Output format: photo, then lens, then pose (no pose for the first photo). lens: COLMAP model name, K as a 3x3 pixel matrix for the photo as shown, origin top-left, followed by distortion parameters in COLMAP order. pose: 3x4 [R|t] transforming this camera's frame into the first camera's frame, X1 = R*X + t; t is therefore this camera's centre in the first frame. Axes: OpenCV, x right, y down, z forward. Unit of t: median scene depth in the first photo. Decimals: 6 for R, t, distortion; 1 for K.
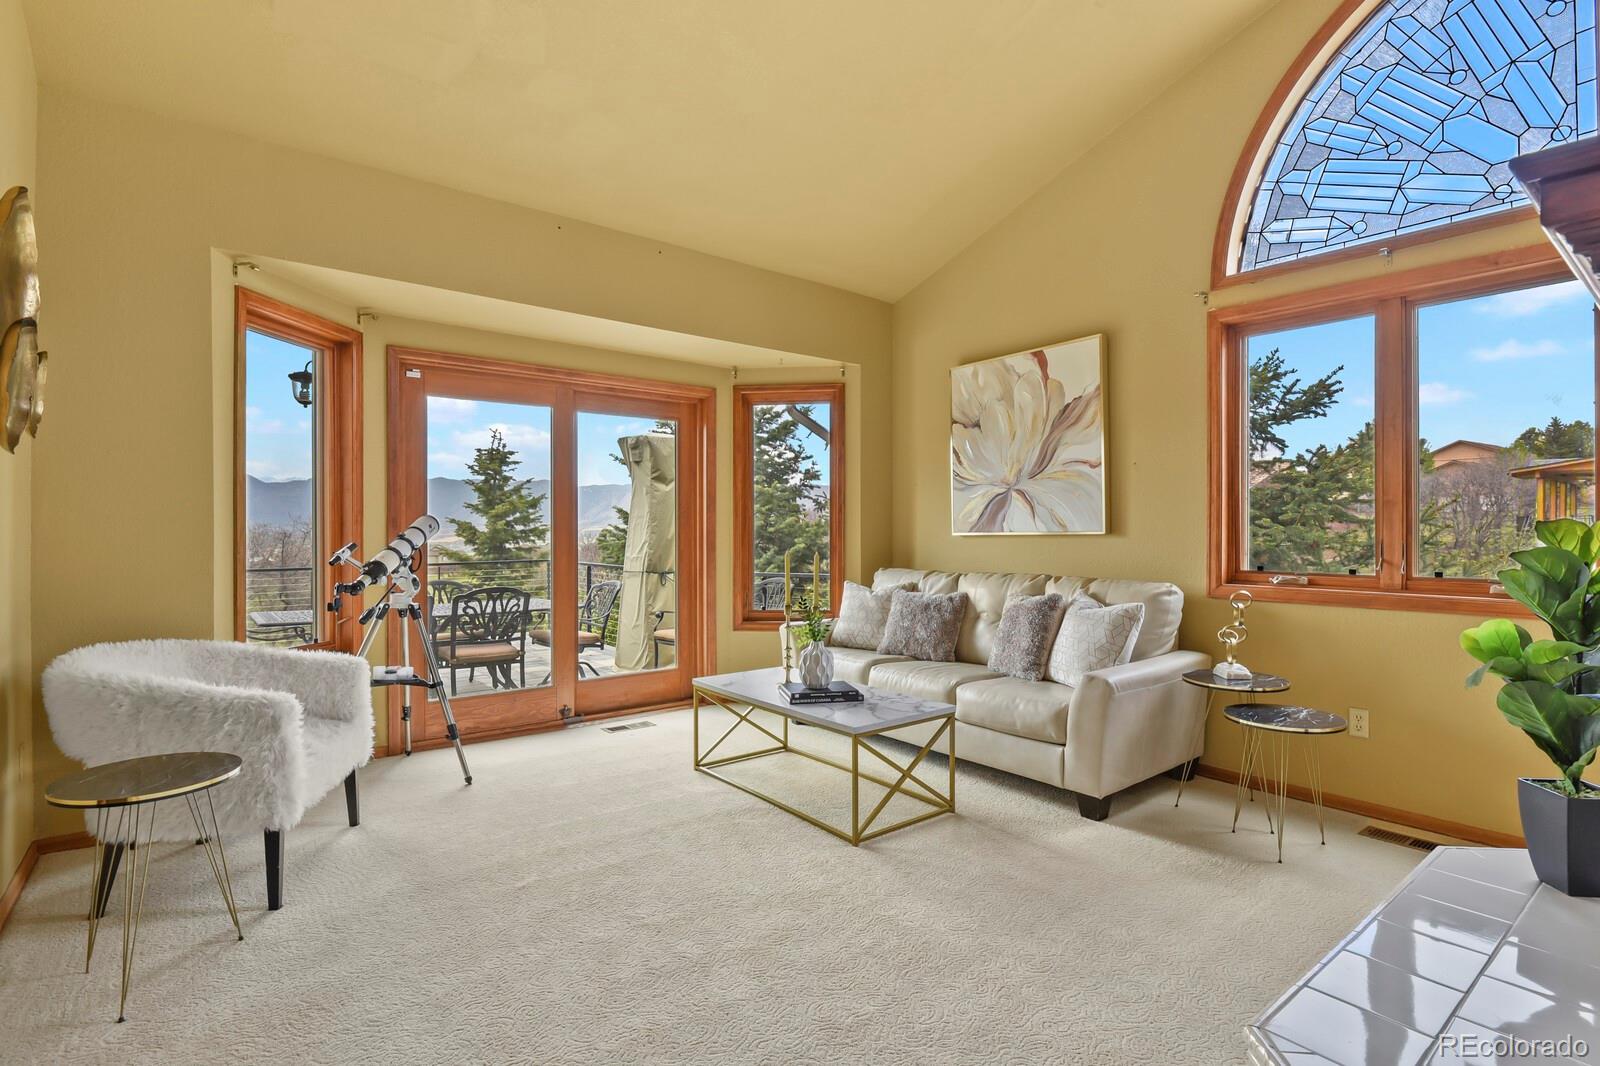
lens RADIAL K [[778.8, 0, 807.1], [0, 778.8, 528.3], [0, 0, 1]] dist [-0.001190, -0.006203]
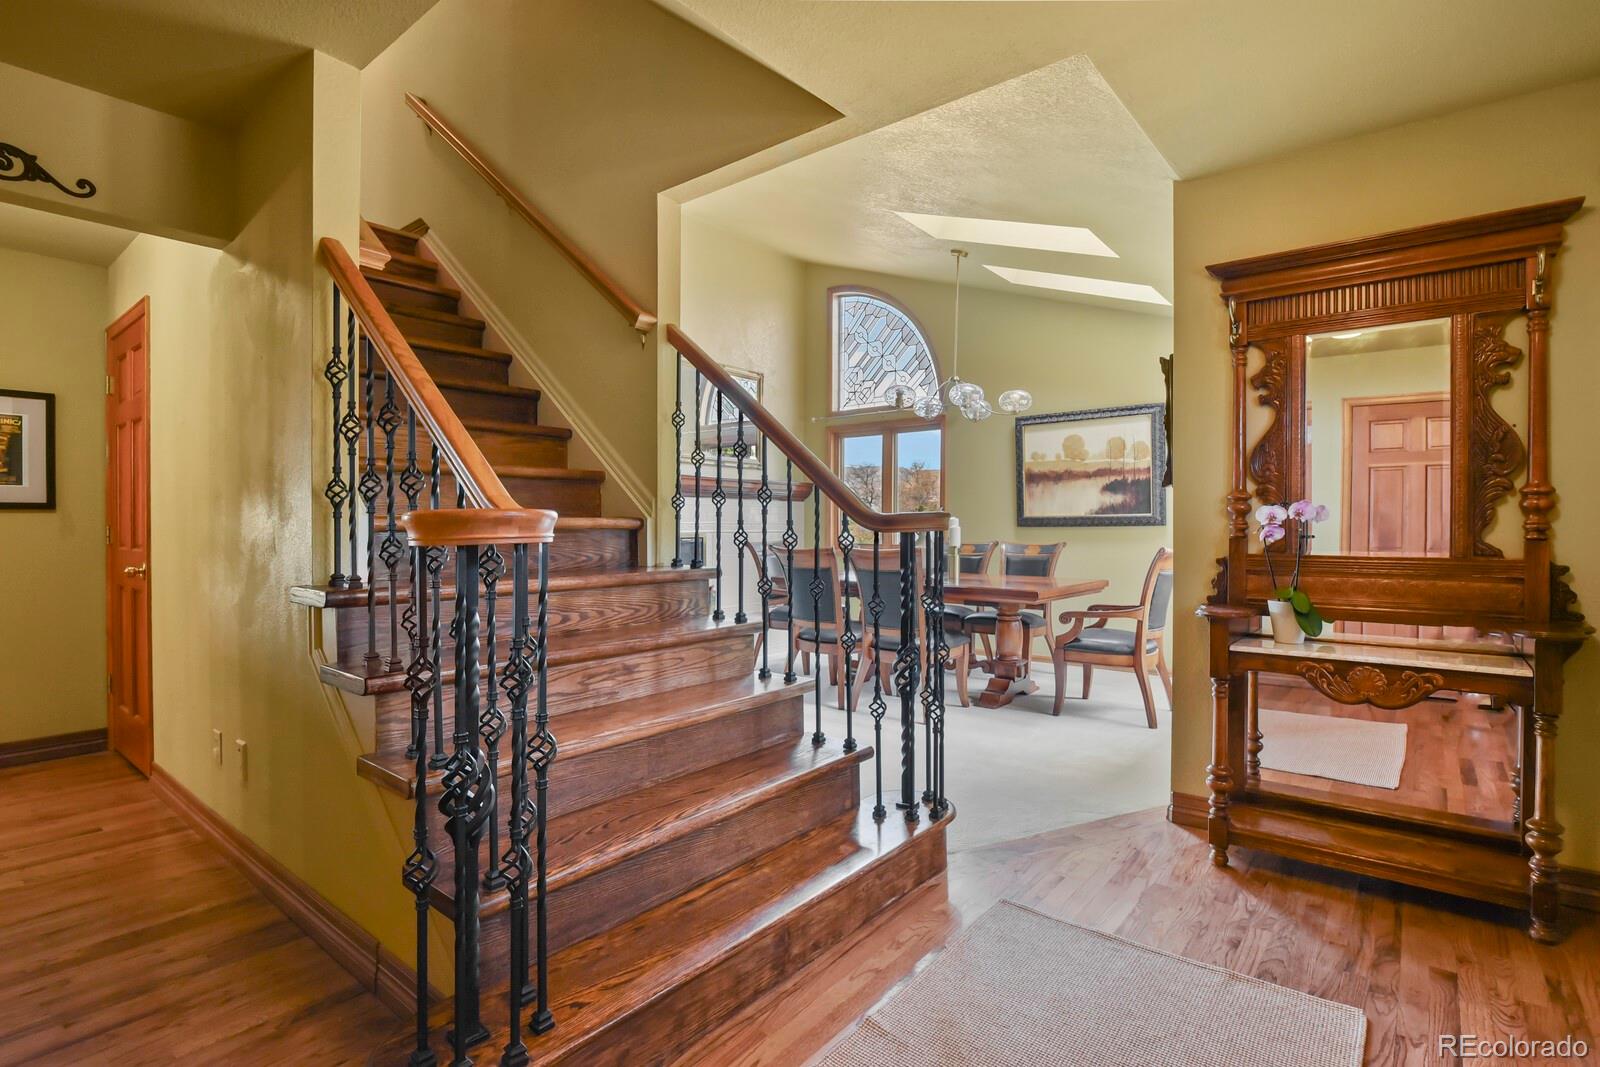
lens RADIAL K [[769.9, 0, 806.9], [0, 769.9, 531.6], [0, 0, 1]] dist [-0.000542, -0.000214]
pose [[0.975291, -0.001373, 0.220918, -0.026384], [-0.000753, 0.999954, 0.009540, -0.002928], [-0.220921, -0.009471, 0.975246, -2.119973]]
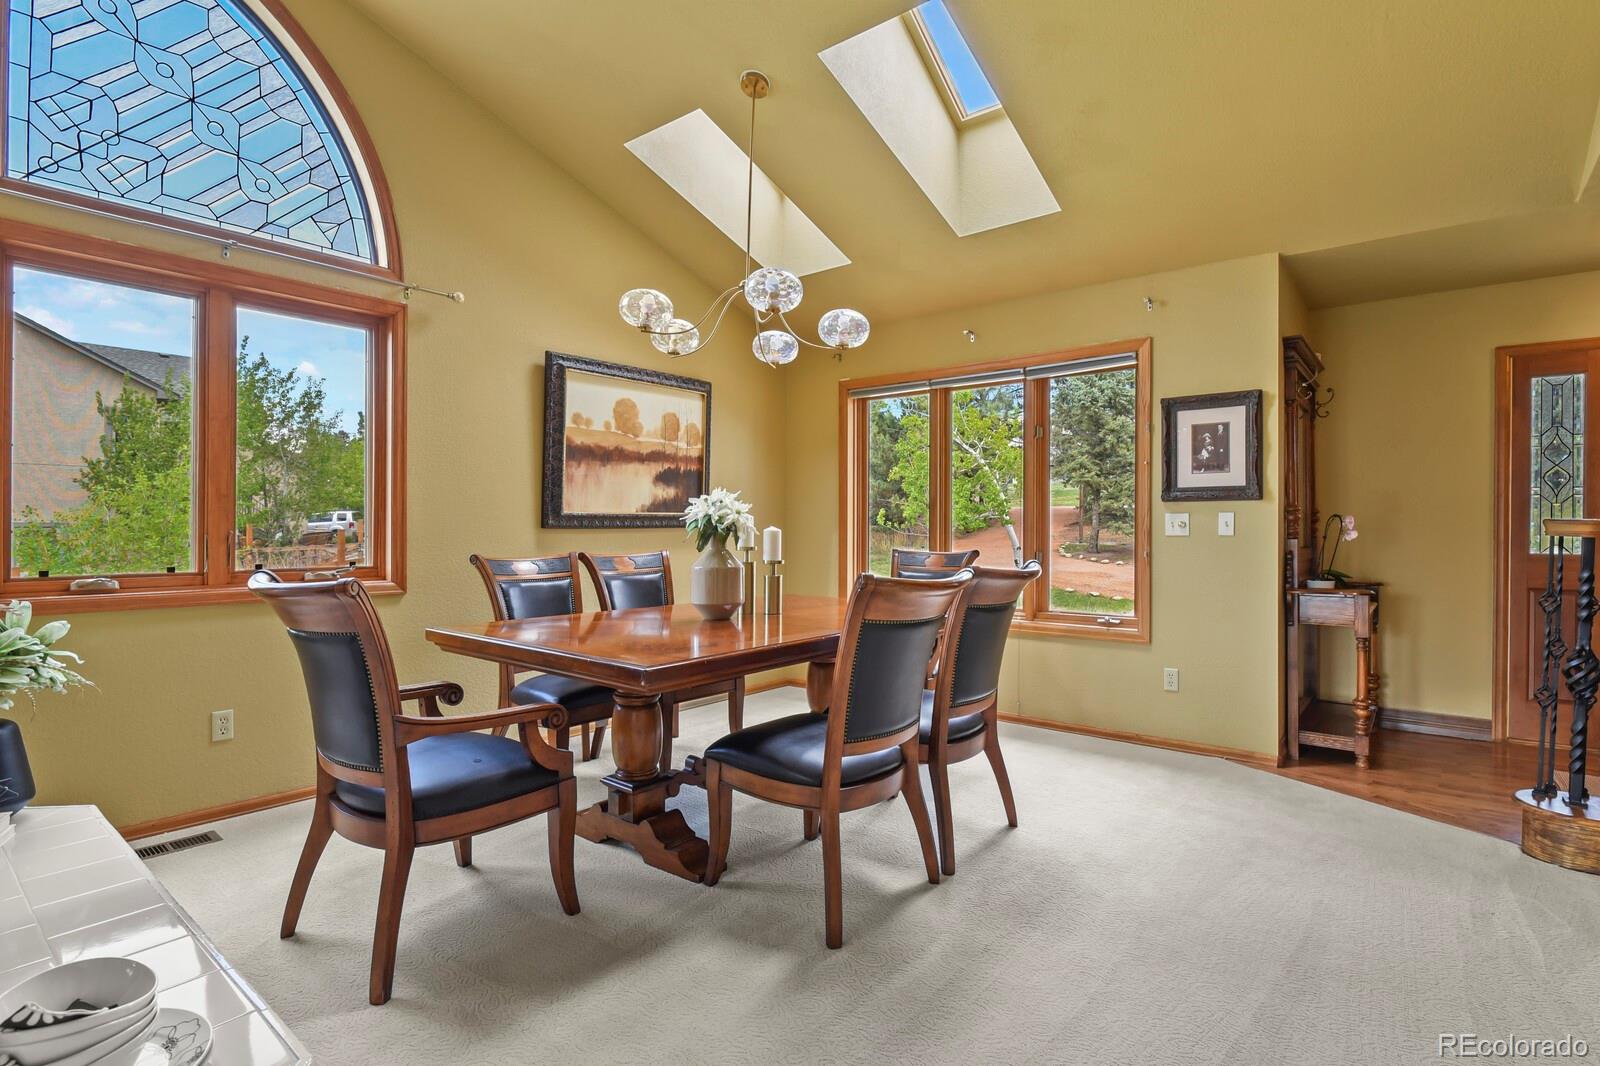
lens RADIAL K [[778.8, 0, 807.1], [0, 778.8, 528.3], [0, 0, 1]] dist [-0.001190, -0.006203]
pose [[-0.221623, -0.002967, 0.975128, -0.604829], [-0.007289, 0.999972, 0.001386, -0.001036], [-0.975105, -0.006801, -0.221638, 0.793381]]
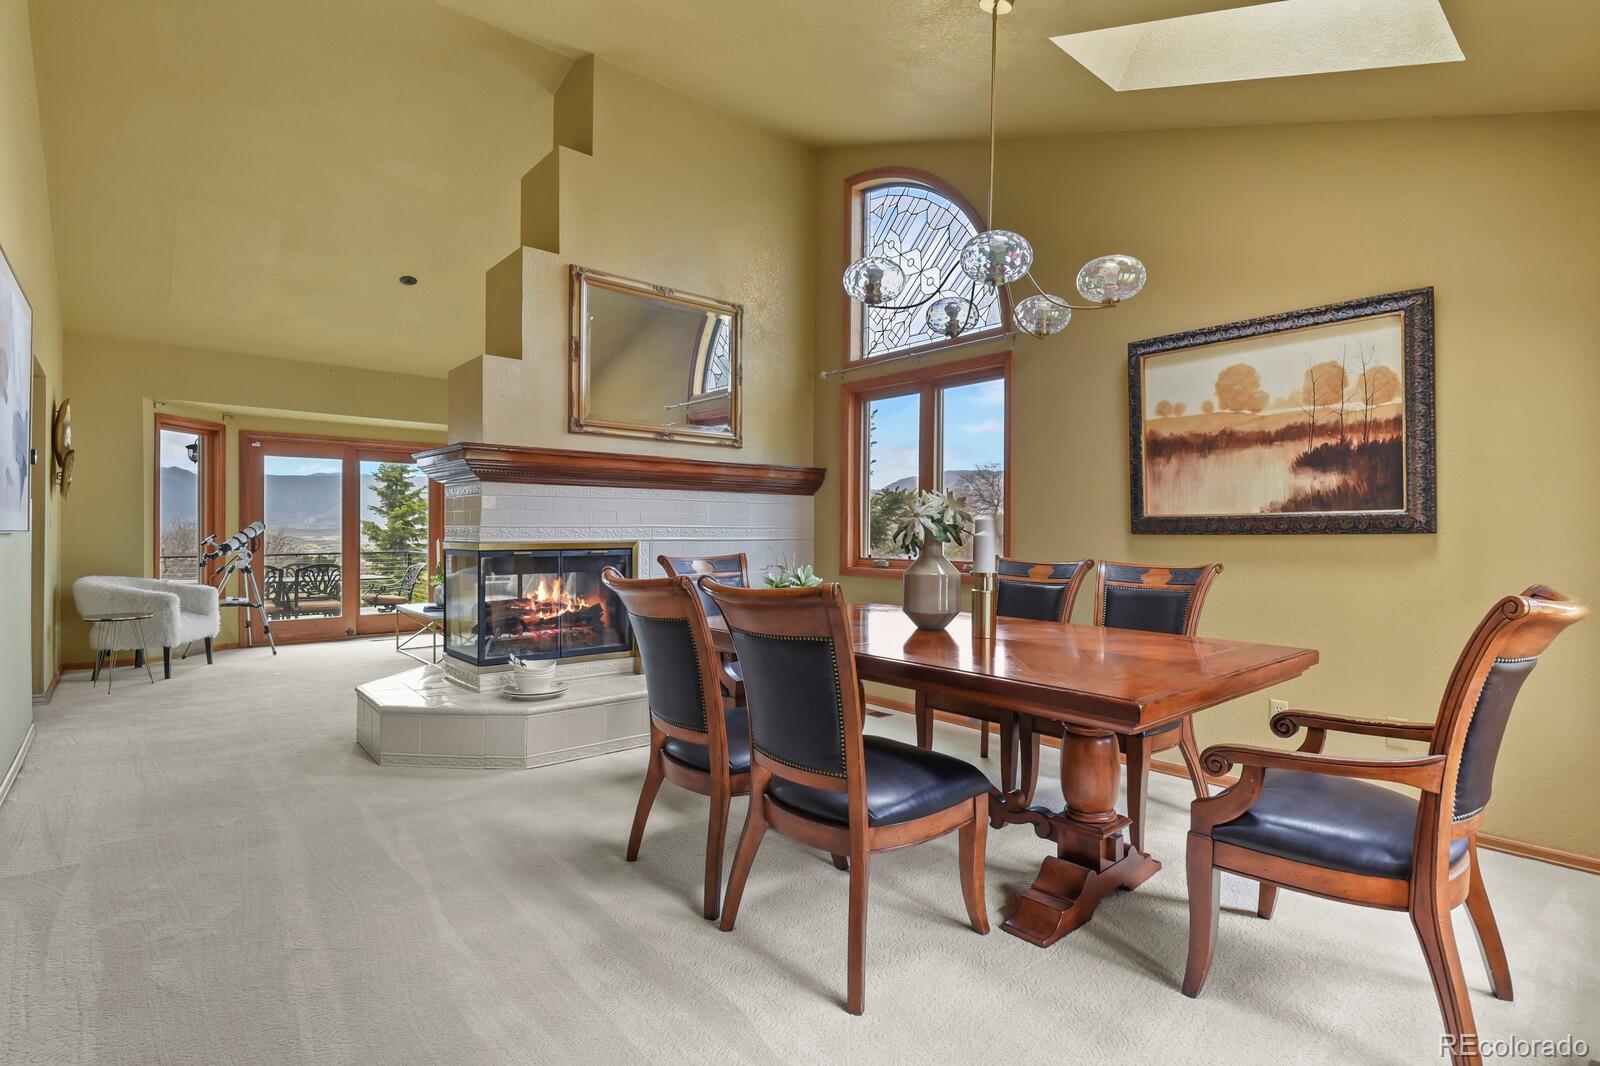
lens RADIAL K [[778.8, 0, 807.1], [0, 778.8, 528.3], [0, 0, 1]] dist [-0.001190, -0.006203]
pose [[0.998592, 0.003824, 0.052911, 0.711748], [-0.003840, 0.999993, 0.000187, -0.004126], [-0.052910, -0.000390, 0.998599, -0.923820]]
